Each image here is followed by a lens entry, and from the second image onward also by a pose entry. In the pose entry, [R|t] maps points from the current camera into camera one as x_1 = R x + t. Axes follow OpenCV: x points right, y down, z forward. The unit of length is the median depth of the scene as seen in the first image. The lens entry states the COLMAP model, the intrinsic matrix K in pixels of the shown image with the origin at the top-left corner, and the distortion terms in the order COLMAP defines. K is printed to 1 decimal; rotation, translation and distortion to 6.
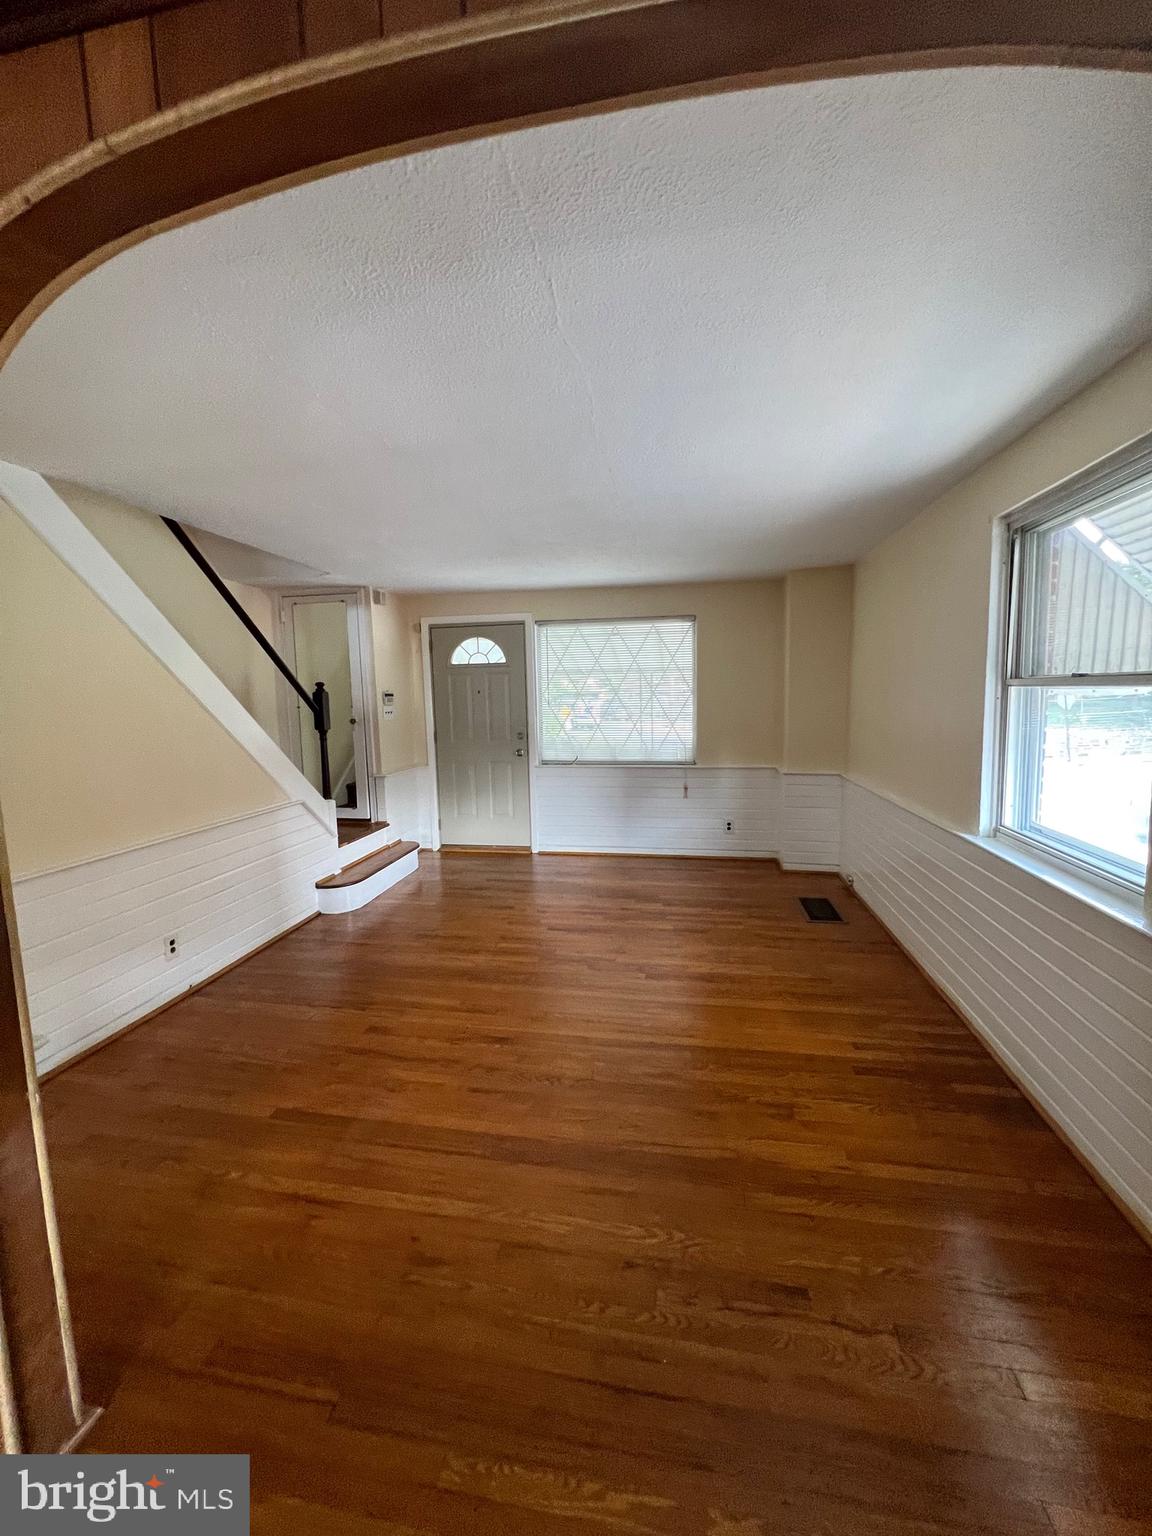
lens RADIAL K [[617.1, 0, 571.8], [0, 617.1, 765.6], [0, 0, 1]] dist [0.002220, 0.000486]
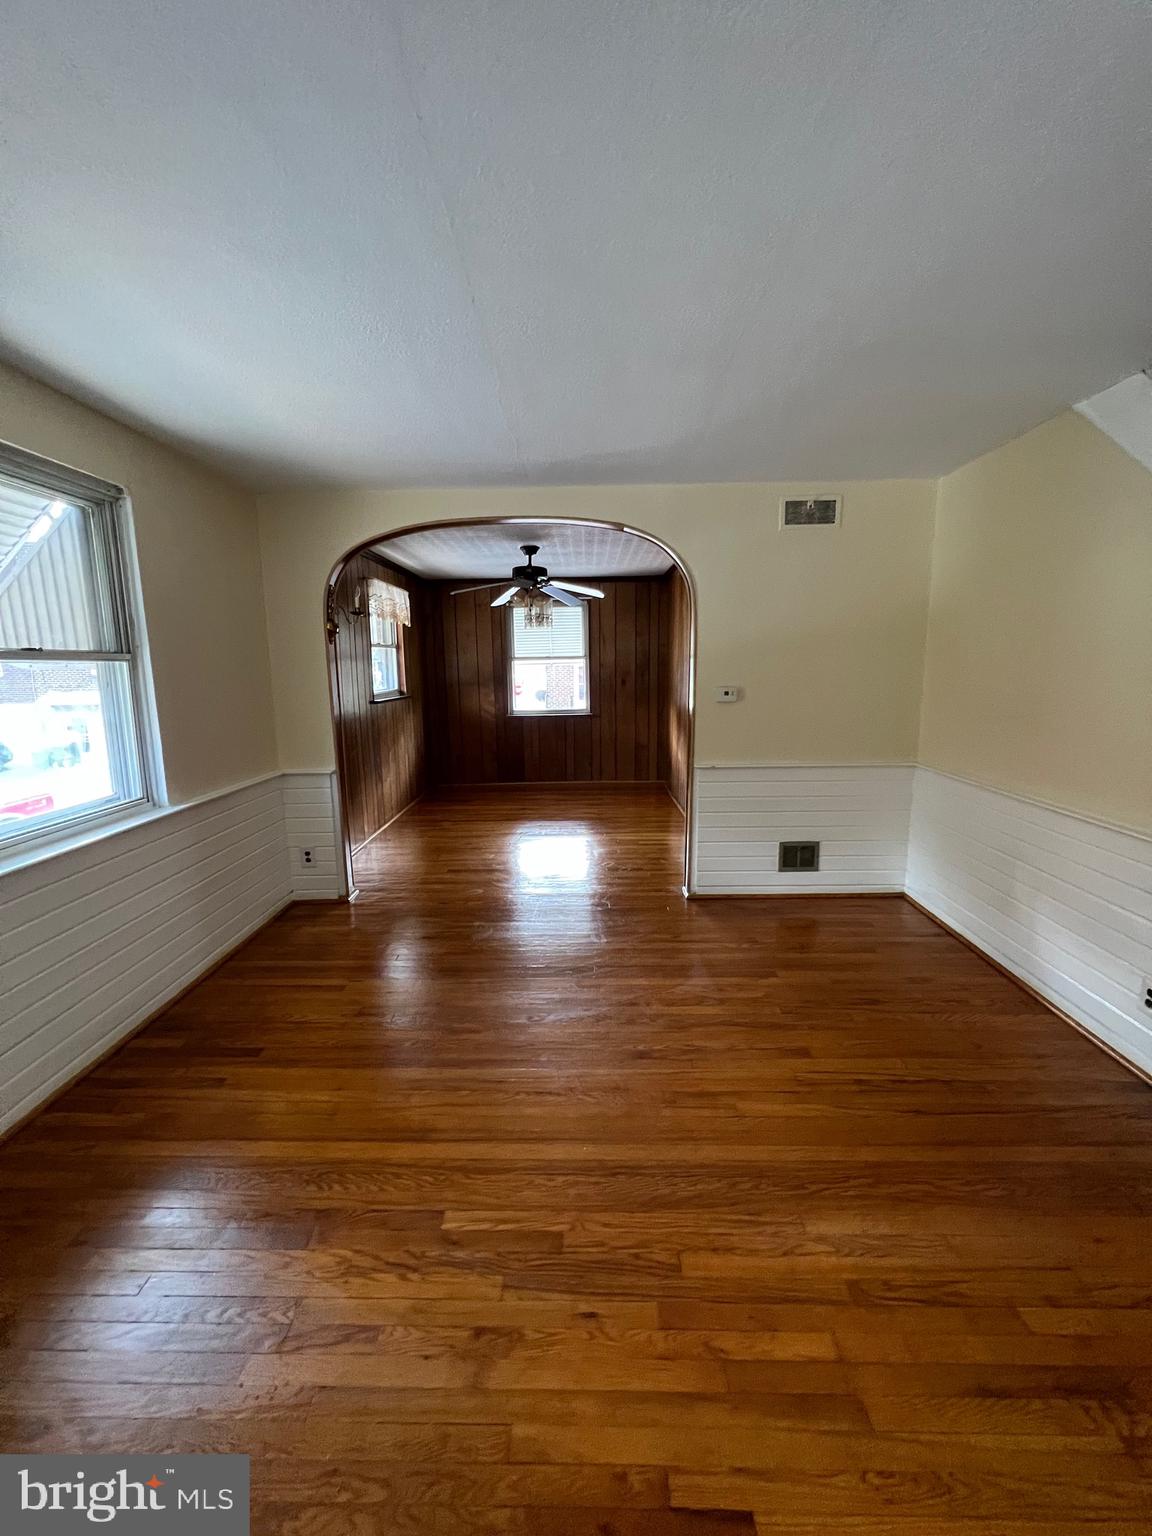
lens RADIAL K [[617.1, 0, 571.8], [0, 617.1, 765.6], [0, 0, 1]] dist [0.002220, 0.000486]
pose [[-0.987067, 0.060864, -0.148308, 0.093501], [0.017315, 0.960189, 0.278814, -0.201583], [0.159373, 0.272640, -0.948824, 1.877079]]
